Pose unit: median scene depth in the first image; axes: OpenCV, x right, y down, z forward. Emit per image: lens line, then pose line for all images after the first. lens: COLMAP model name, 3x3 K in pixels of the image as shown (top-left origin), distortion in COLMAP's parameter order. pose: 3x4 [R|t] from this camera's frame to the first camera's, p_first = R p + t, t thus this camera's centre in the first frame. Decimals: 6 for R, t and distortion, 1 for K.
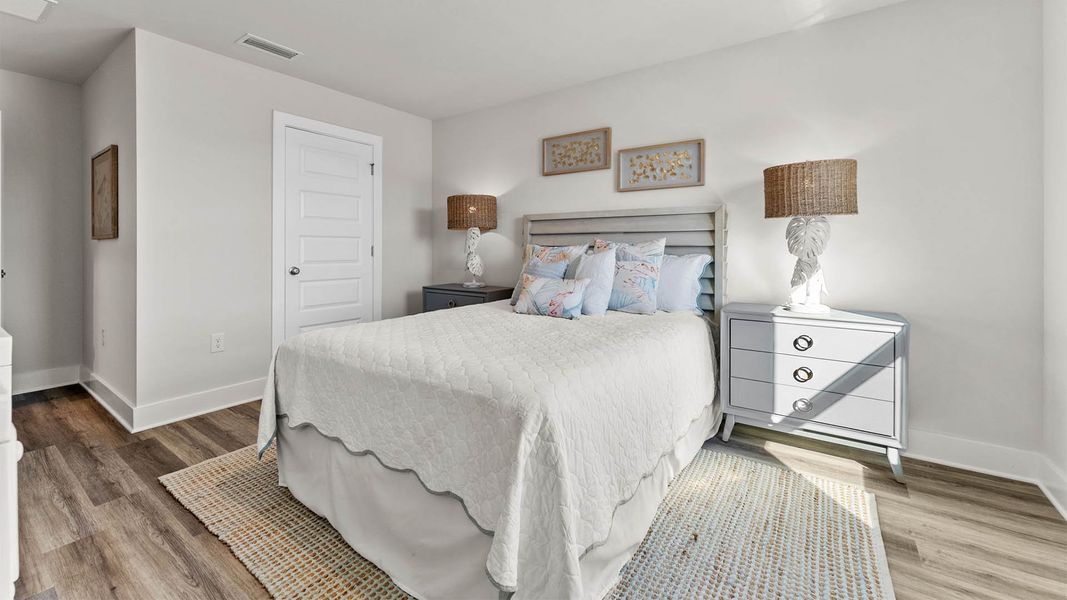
lens RADIAL K [[423.2, 0, 528.9], [0, 423.2, 298.1], [0, 0, 1]] dist [-0.004246, -0.000141]
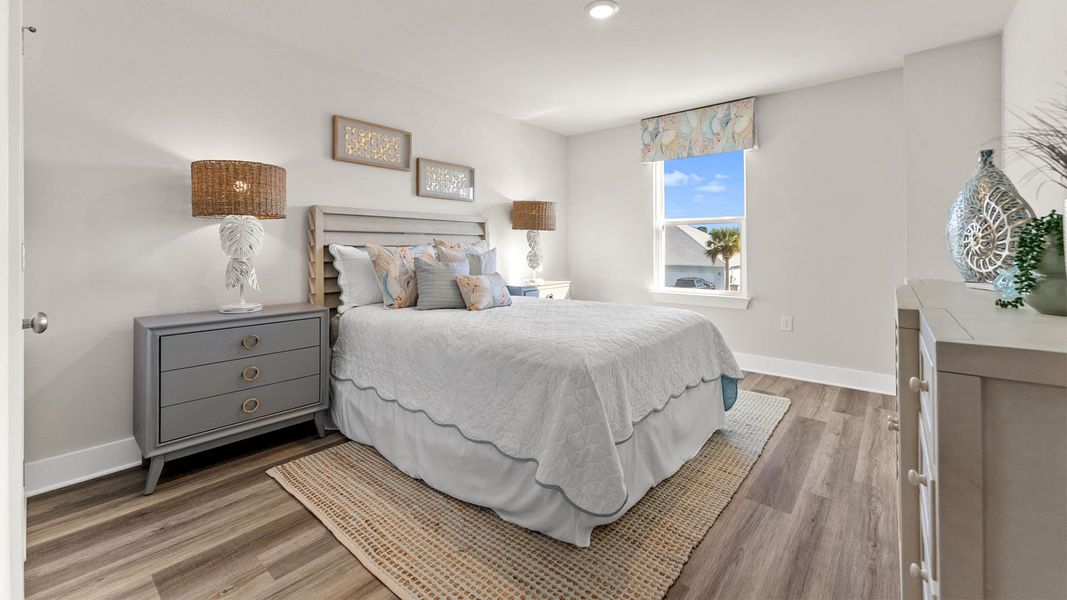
lens RADIAL K [[423.2, 0, 530.5], [0, 423.2, 301.4], [0, 0, 1]] dist [-0.004246, -0.000141]
pose [[0.094293, -0.124743, 0.987698, -0.864384], [0.120281, 0.986278, 0.113081, -0.073207], [-0.988252, 0.108138, 0.108004, 0.631896]]
